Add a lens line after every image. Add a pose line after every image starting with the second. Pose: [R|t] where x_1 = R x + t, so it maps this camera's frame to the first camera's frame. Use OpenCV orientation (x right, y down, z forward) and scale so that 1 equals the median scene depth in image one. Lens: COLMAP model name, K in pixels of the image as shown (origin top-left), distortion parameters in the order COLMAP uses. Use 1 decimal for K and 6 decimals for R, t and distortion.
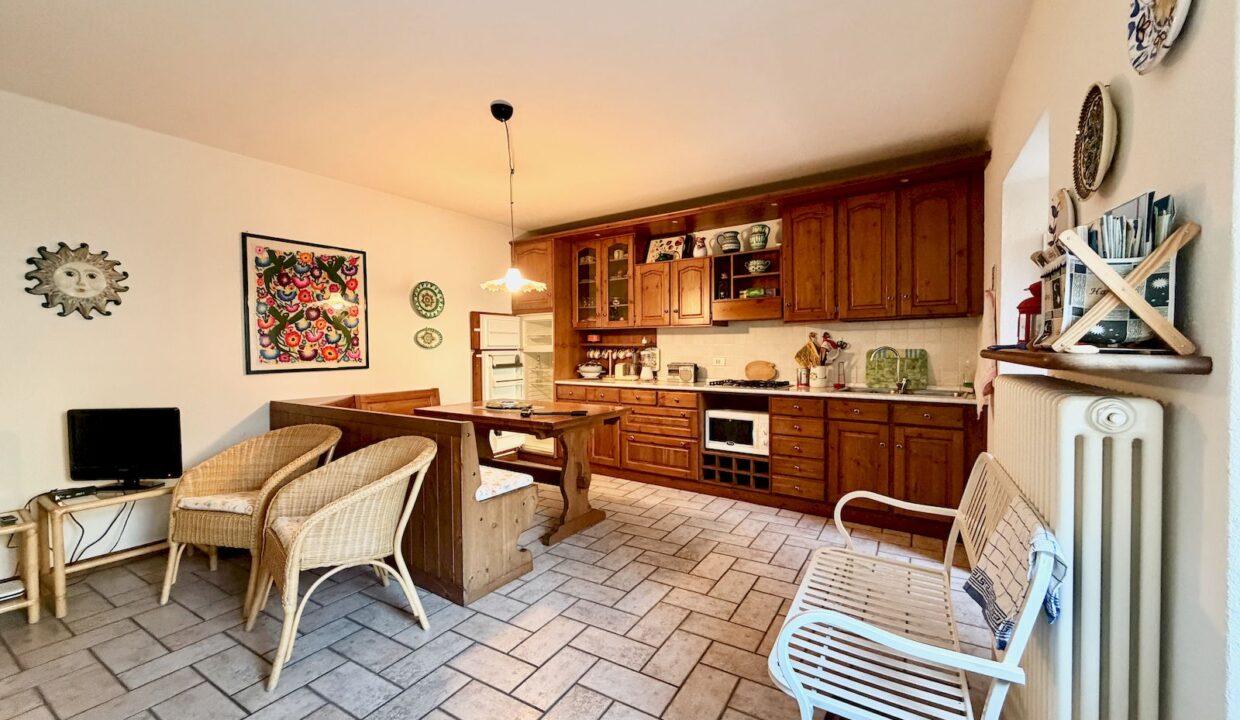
lens RADIAL K [[486.8, 0, 611.7], [0, 486.8, 356.0], [0, 0, 1]] dist [-0.002293, 0.000153]
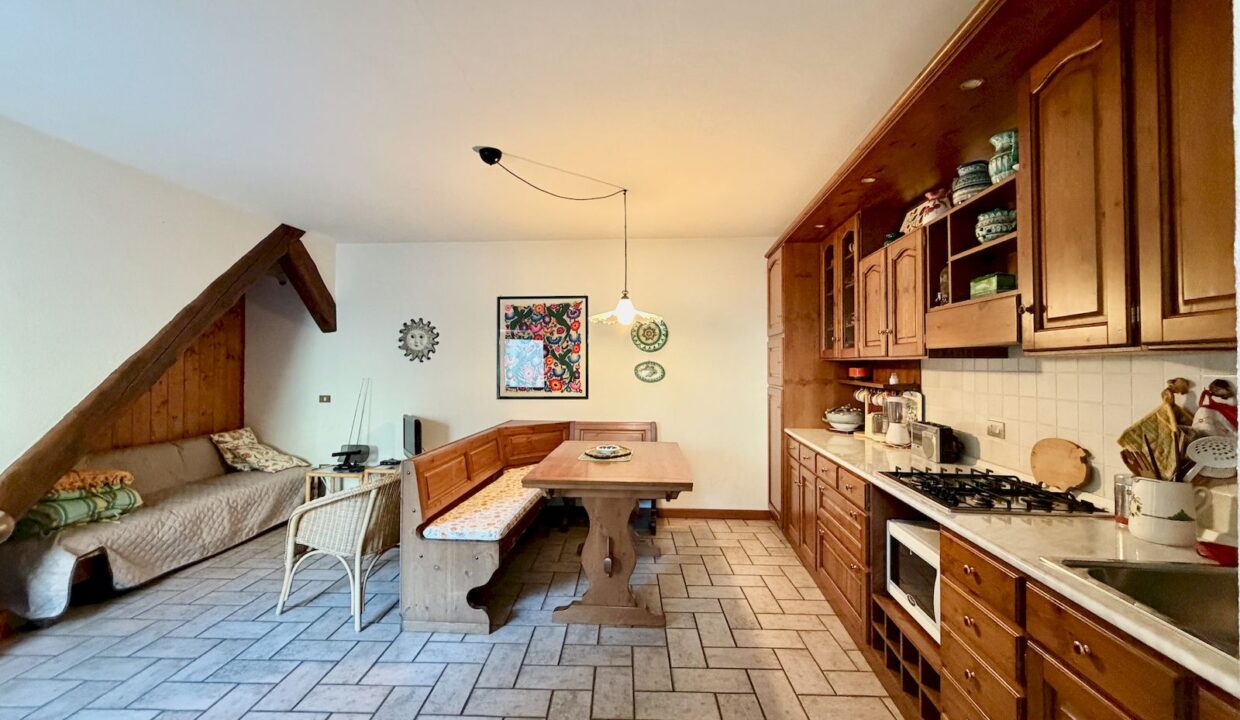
lens RADIAL K [[486.8, 0, 614.3], [0, 486.8, 358.9], [0, 0, 1]] dist [-0.002293, 0.000153]
pose [[0.515016, -0.005501, -0.857163, 0.515489], [-0.021208, 0.999592, -0.019157, -0.048222], [0.856918, 0.028045, 0.514689, 0.488275]]
